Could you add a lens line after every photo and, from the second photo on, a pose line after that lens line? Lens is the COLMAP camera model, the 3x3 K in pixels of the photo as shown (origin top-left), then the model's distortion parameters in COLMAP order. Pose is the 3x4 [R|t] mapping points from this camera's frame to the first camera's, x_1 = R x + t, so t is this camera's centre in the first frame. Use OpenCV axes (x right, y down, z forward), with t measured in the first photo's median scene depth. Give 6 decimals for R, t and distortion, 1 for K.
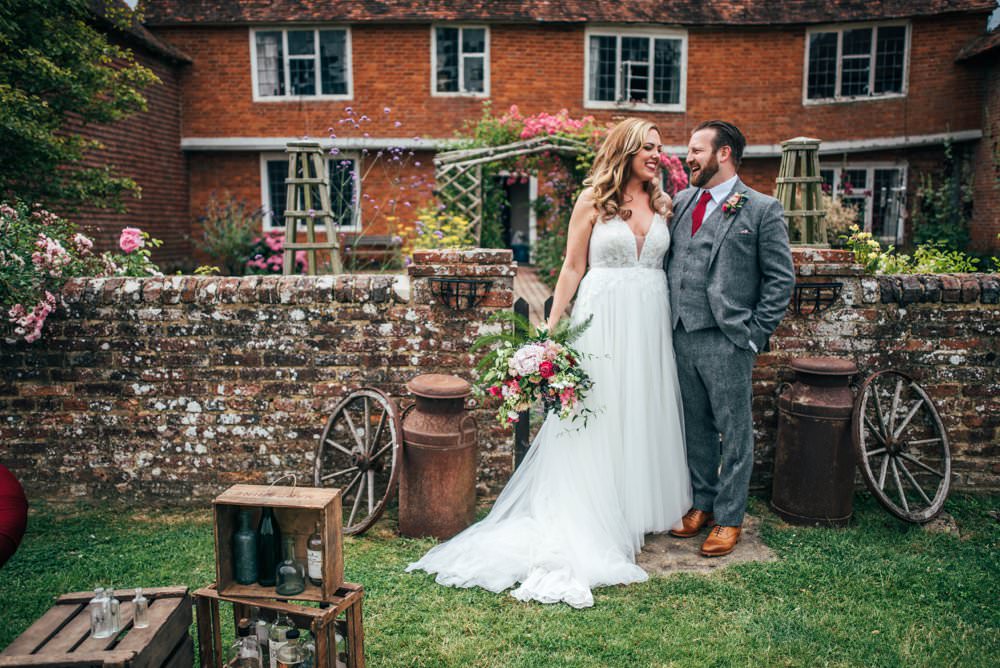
lens RADIAL K [[1003.0, 0, 500.7], [0, 1003.0, 335.4], [0, 0, 1]] dist [0.026310, 0.000000]
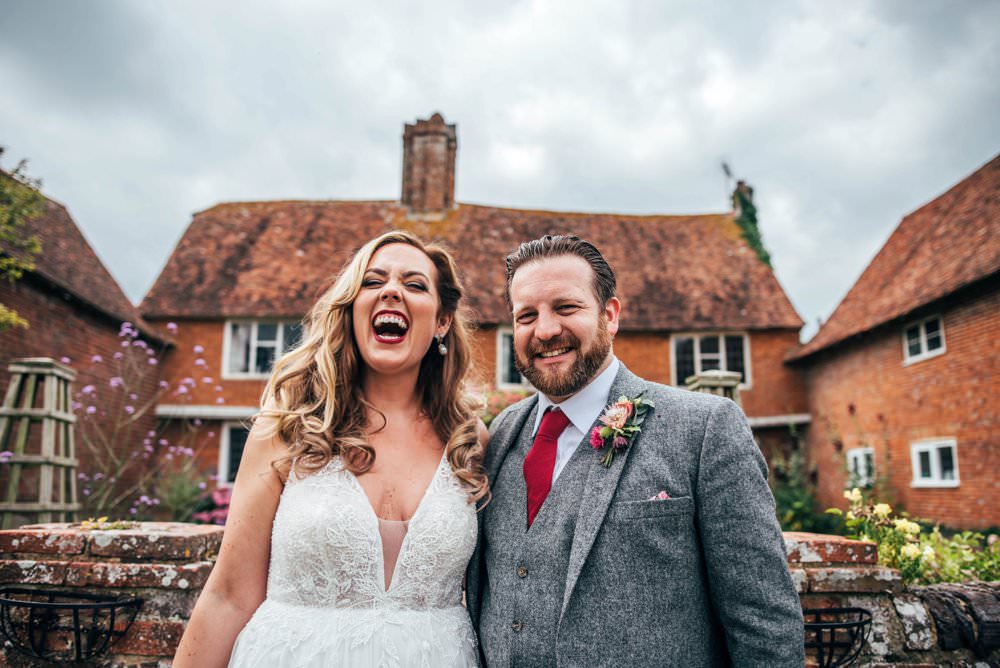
lens RADIAL K [[736.3, 0, 496.7], [0, 736.3, 335.9], [0, 0, 1]] dist [-0.064114, 0.012437]
pose [[0.997846, 0.027416, 0.059592, 0.134500], [-0.007817, 0.951697, -0.306941, -0.069164], [-0.065128, 0.305814, 0.949861, 0.629948]]
